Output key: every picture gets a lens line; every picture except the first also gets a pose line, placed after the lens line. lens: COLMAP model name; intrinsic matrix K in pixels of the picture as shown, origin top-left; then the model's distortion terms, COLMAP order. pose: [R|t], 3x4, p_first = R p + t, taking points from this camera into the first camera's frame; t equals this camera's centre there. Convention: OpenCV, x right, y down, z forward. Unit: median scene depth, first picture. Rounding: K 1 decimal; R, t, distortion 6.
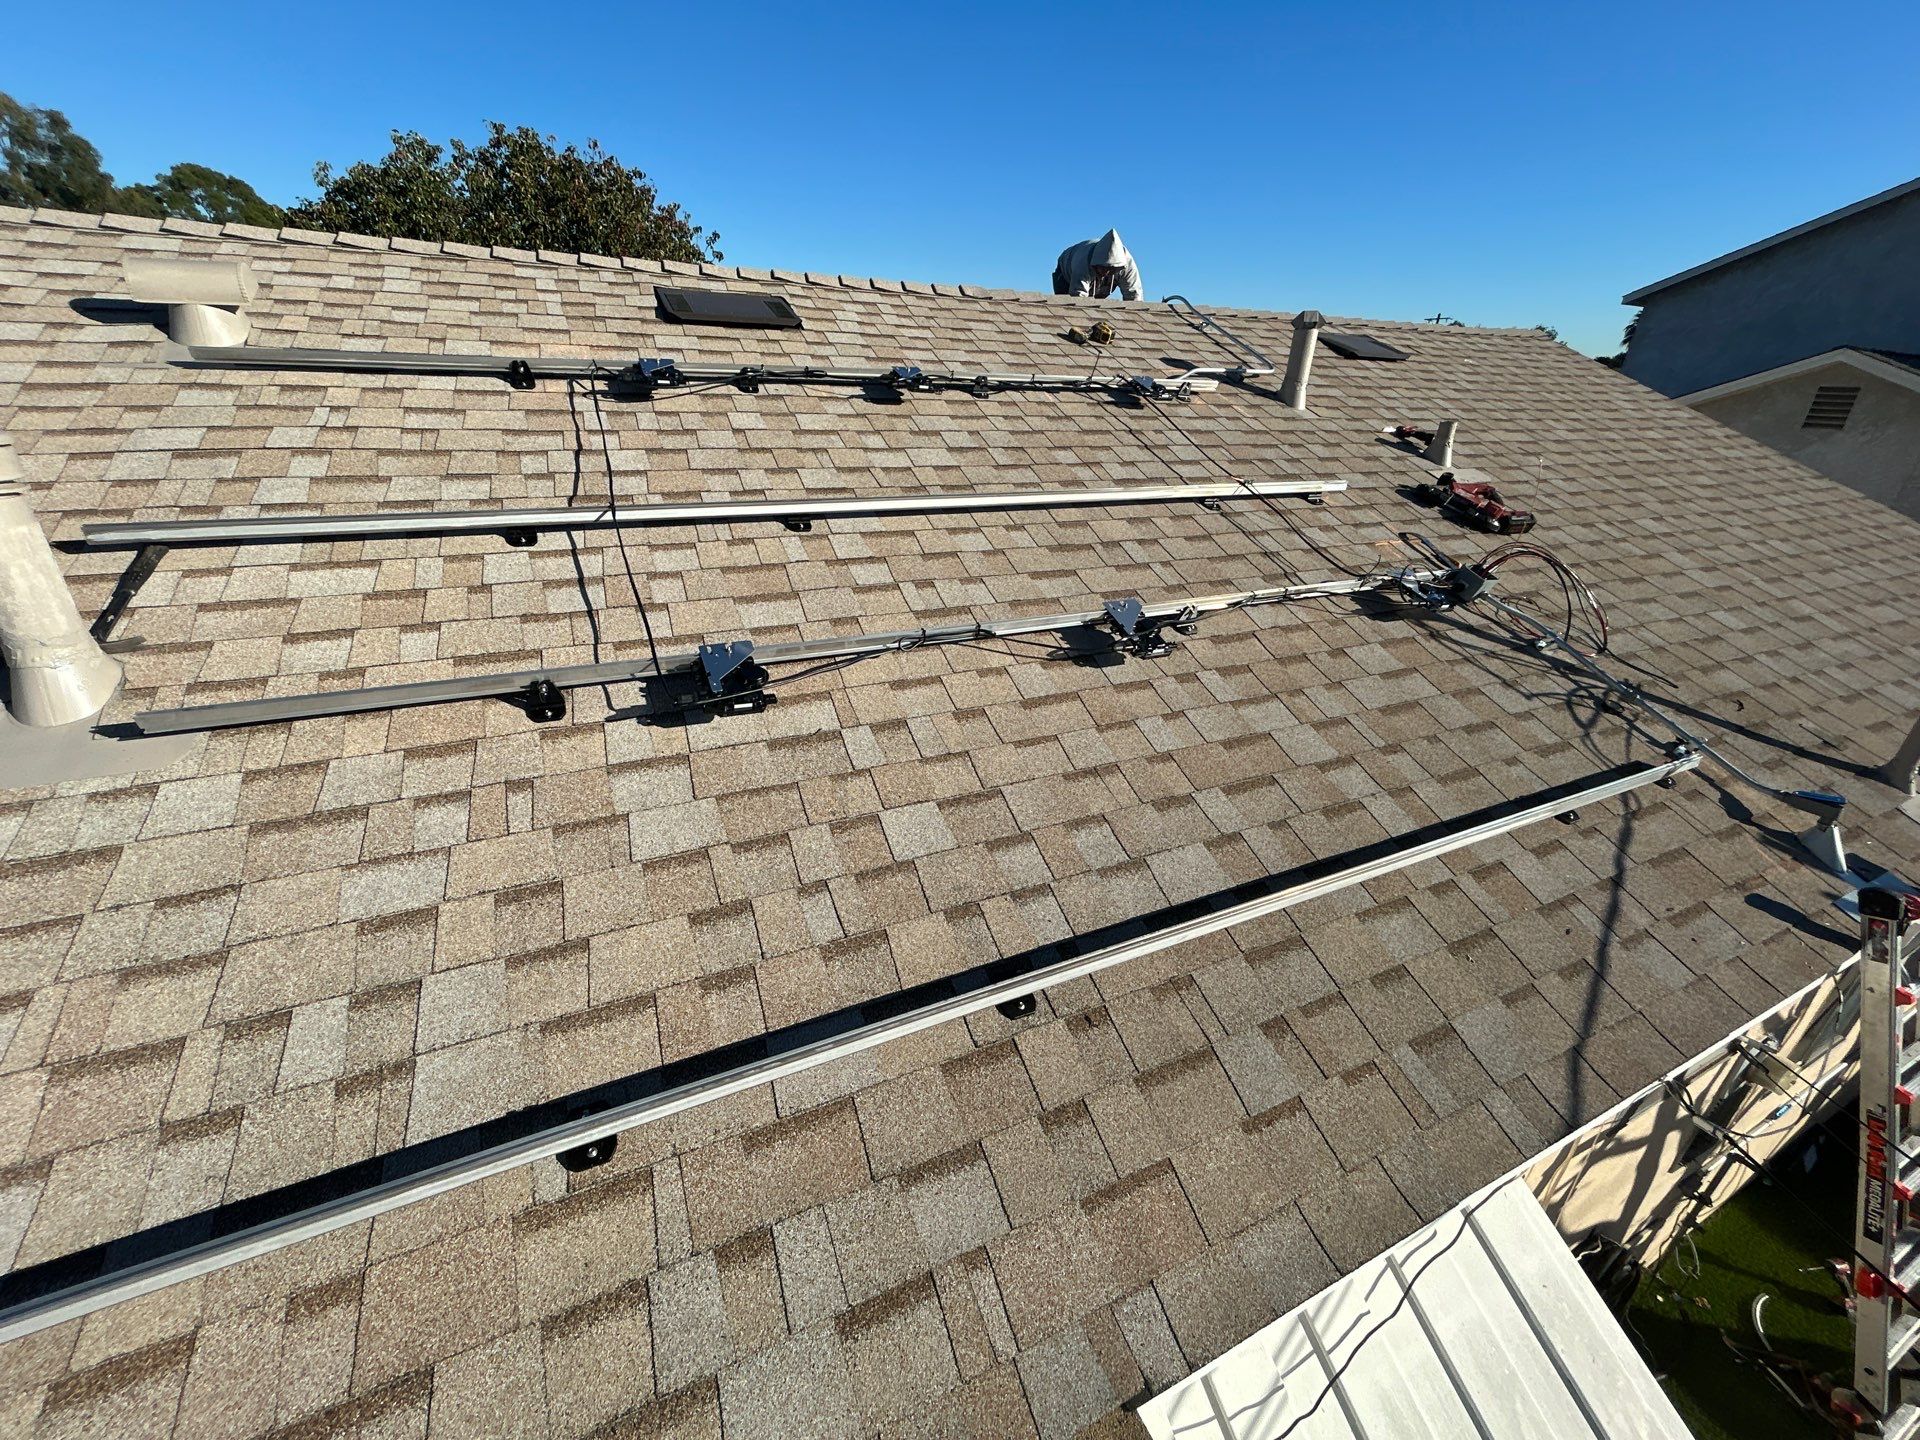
lens RADIAL K [[775.2, 0, 957.1], [0, 775.2, 718.0], [0, 0, 1]] dist [0.000916, 0.000303]
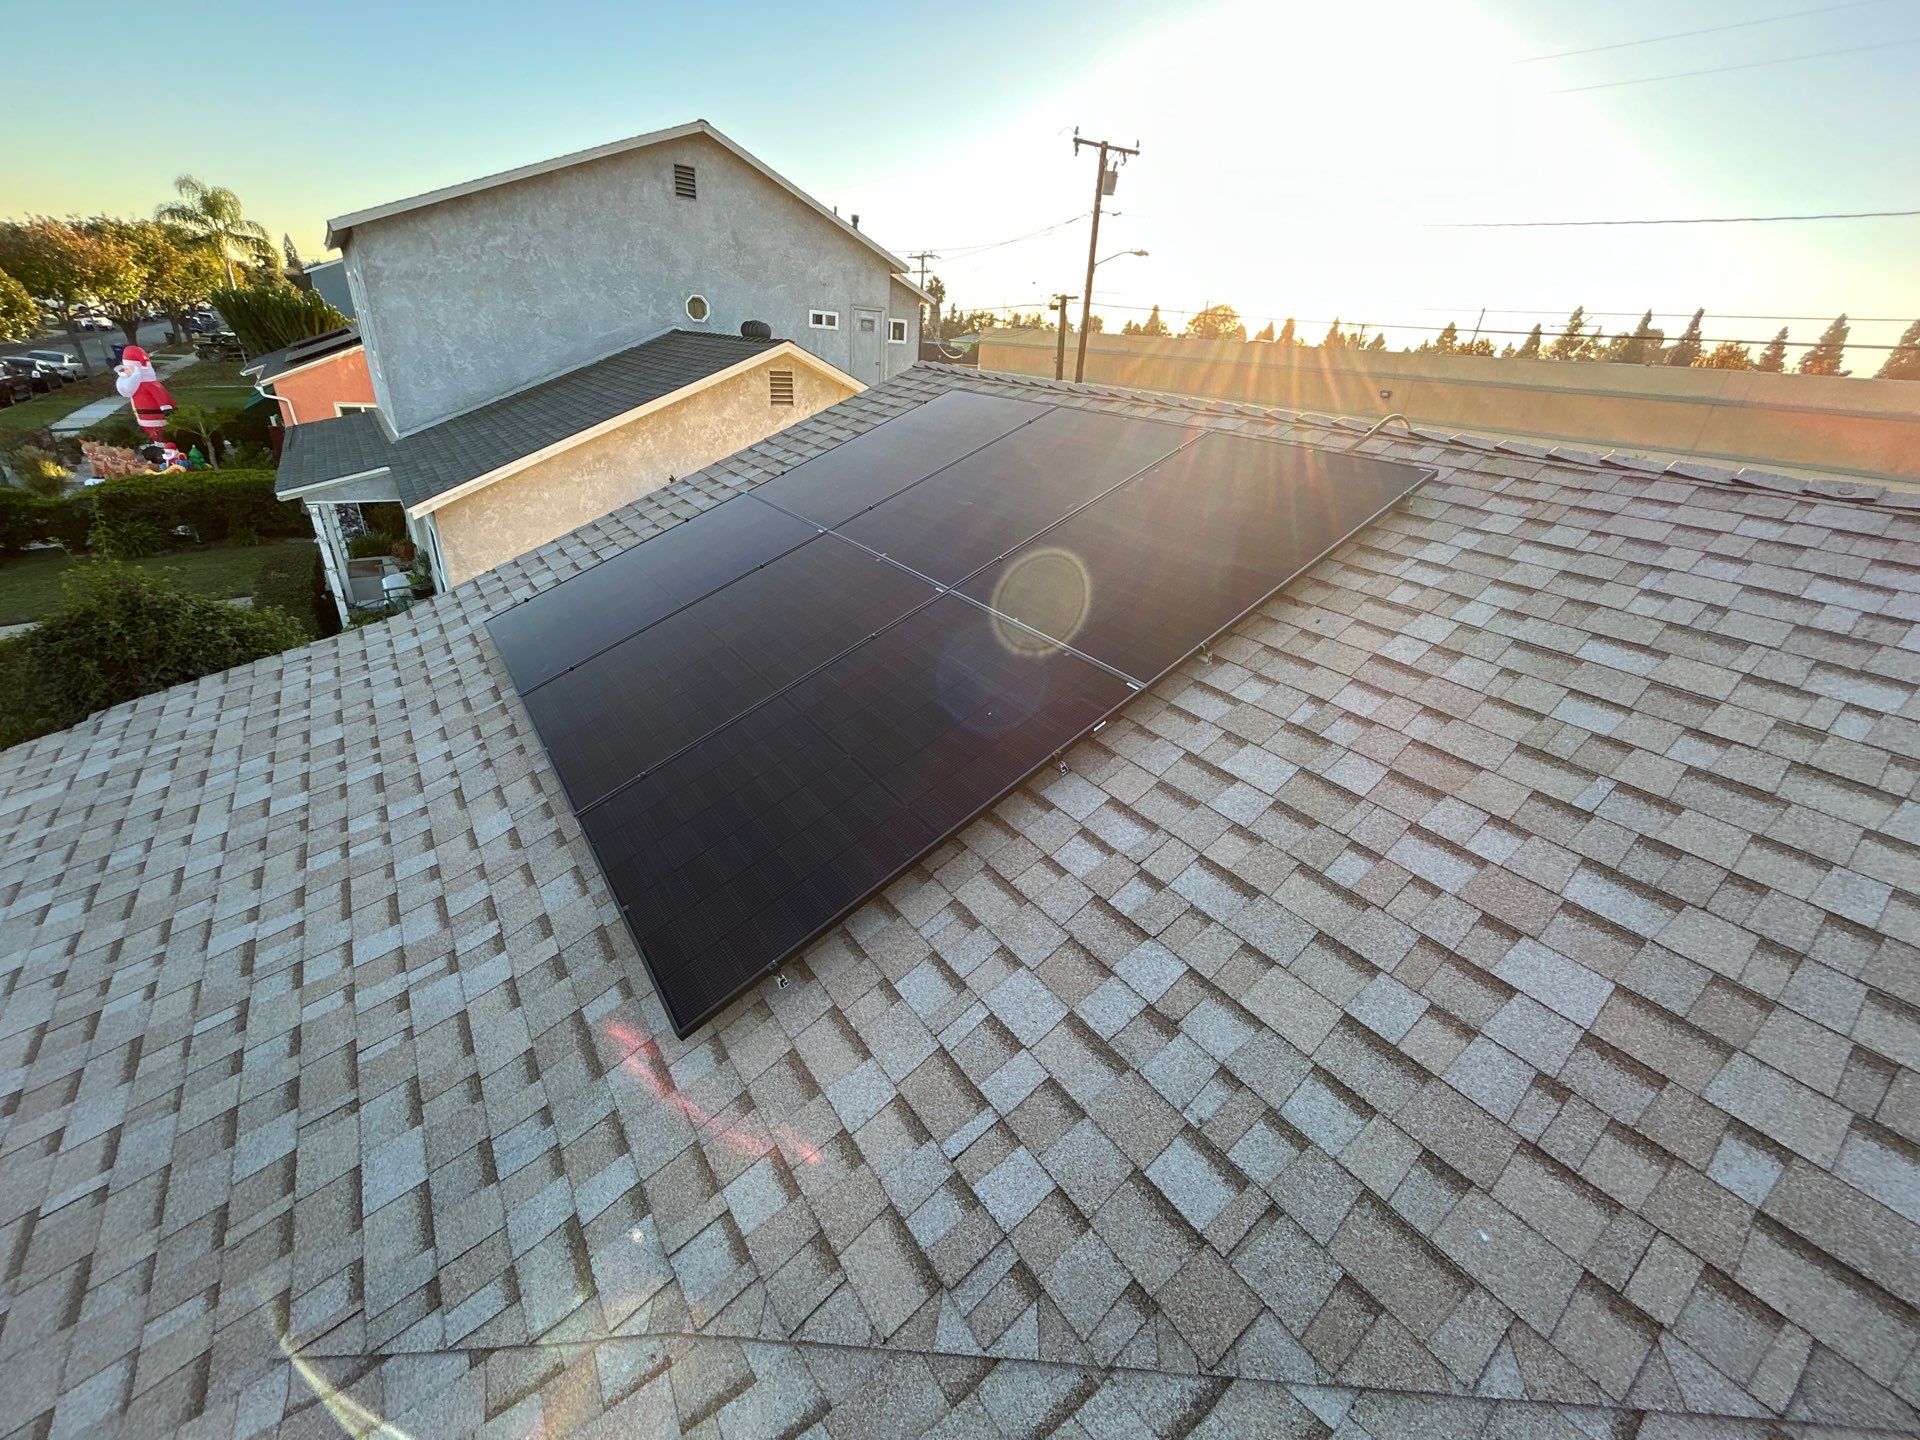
lens RADIAL K [[775.2, 0, 964.8], [0, 775.2, 714.7], [0, 0, 1]] dist [0.000916, 0.000303]
pose [[-0.178075, -0.468244, 0.865469, -0.891348], [0.330512, 0.799969, 0.500811, -1.822961], [-0.926850, 0.375230, 0.012306, 3.267206]]
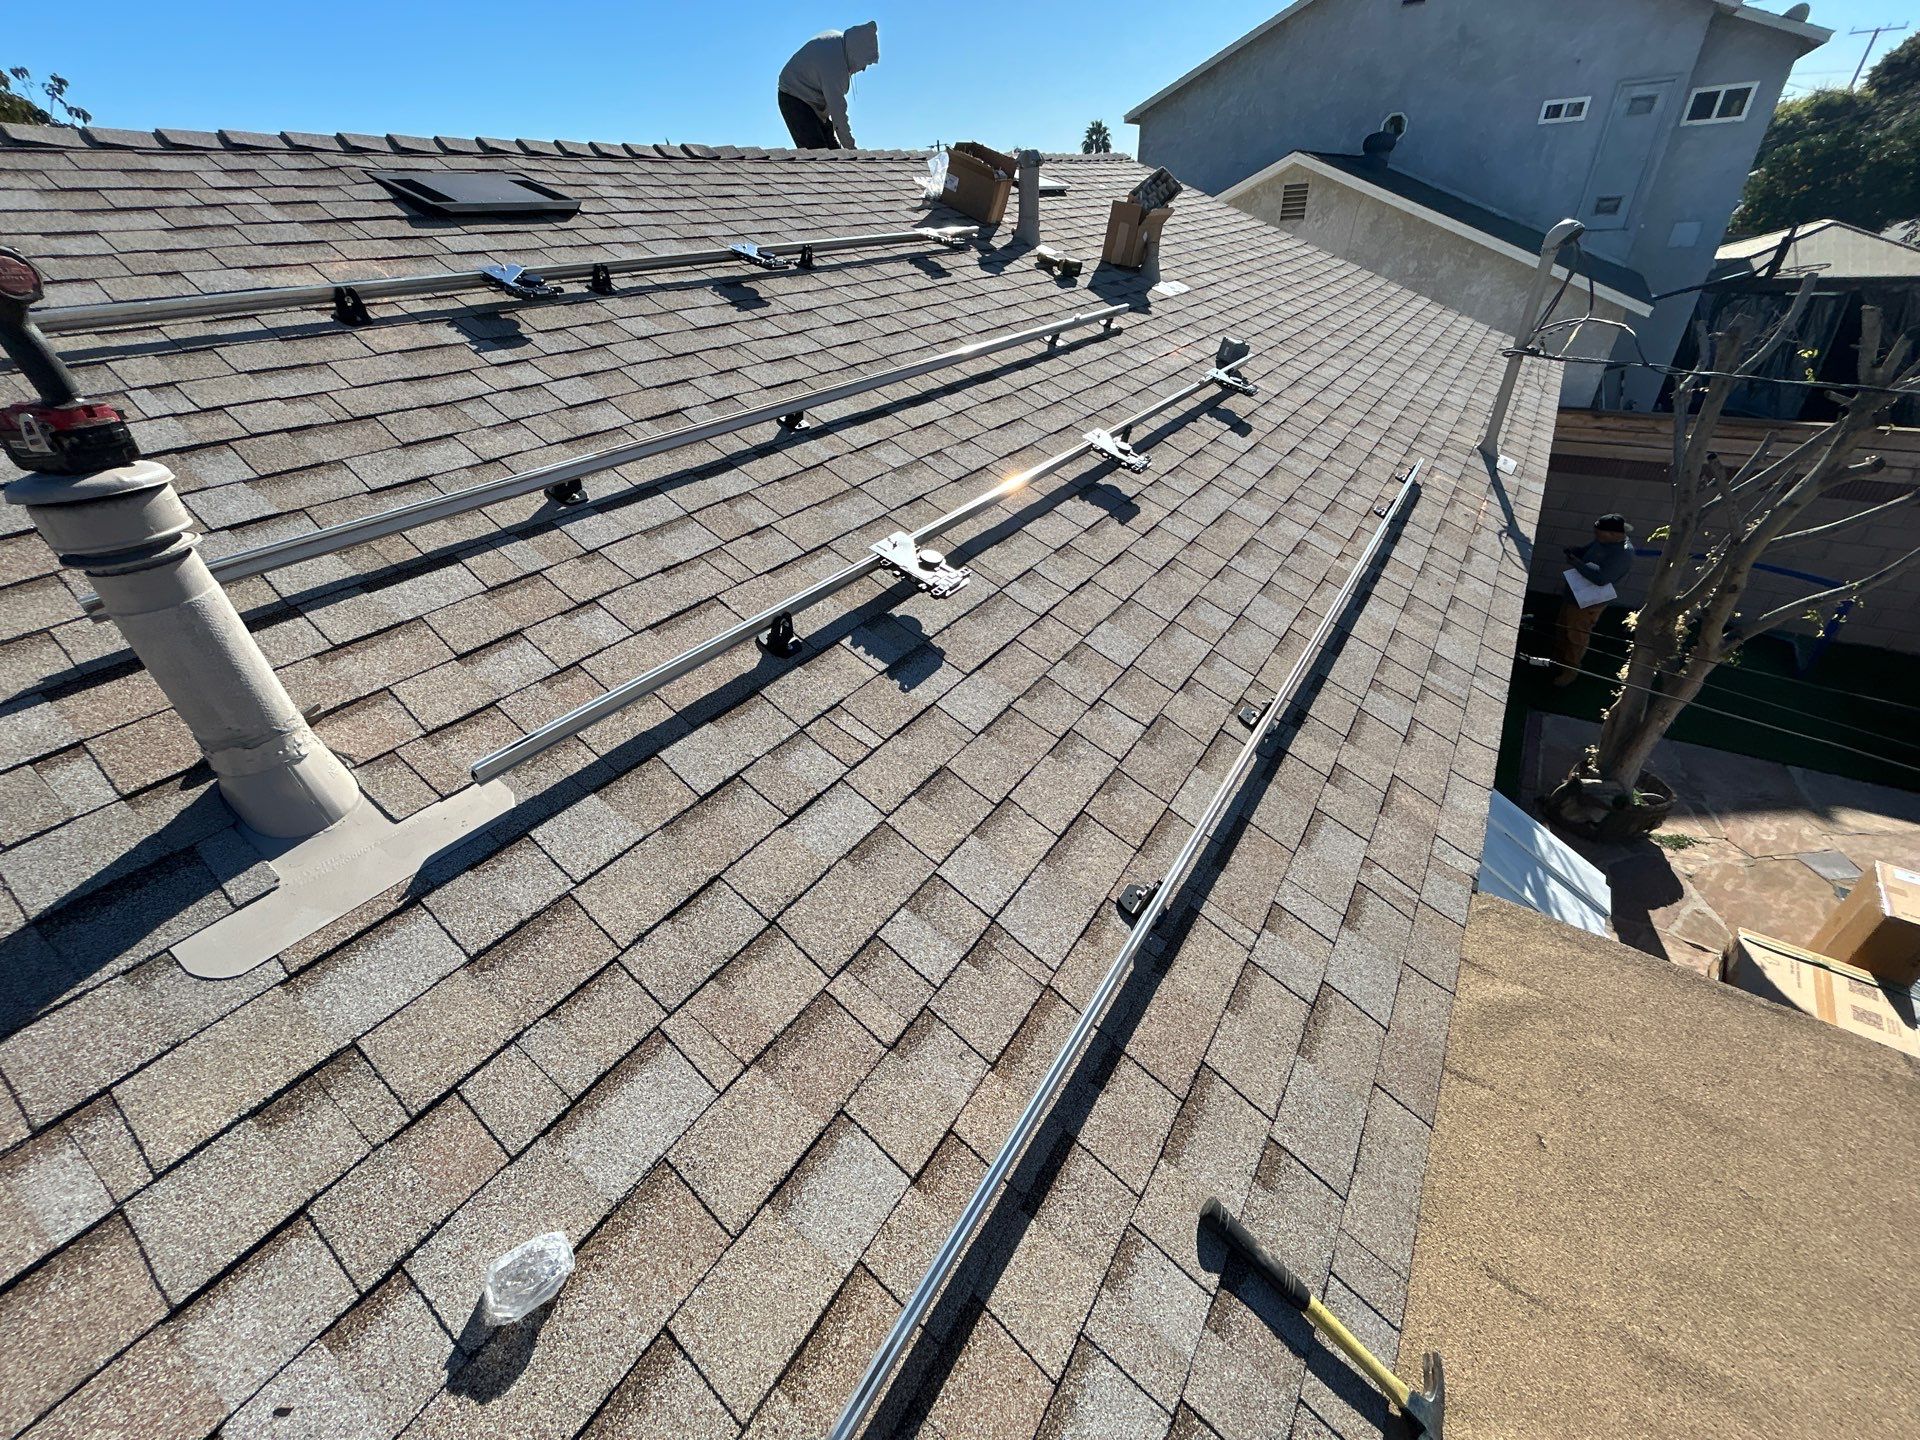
lens RADIAL K [[775.2, 0, 959.5], [0, 775.2, 717.7], [0, 0, 1]] dist [0.000916, 0.000303]
pose [[0.857625, -0.345482, 0.380948, -0.580724], [0.286284, 0.936083, 0.204425, -0.047807], [-0.427225, -0.066260, 0.901714, 0.005487]]
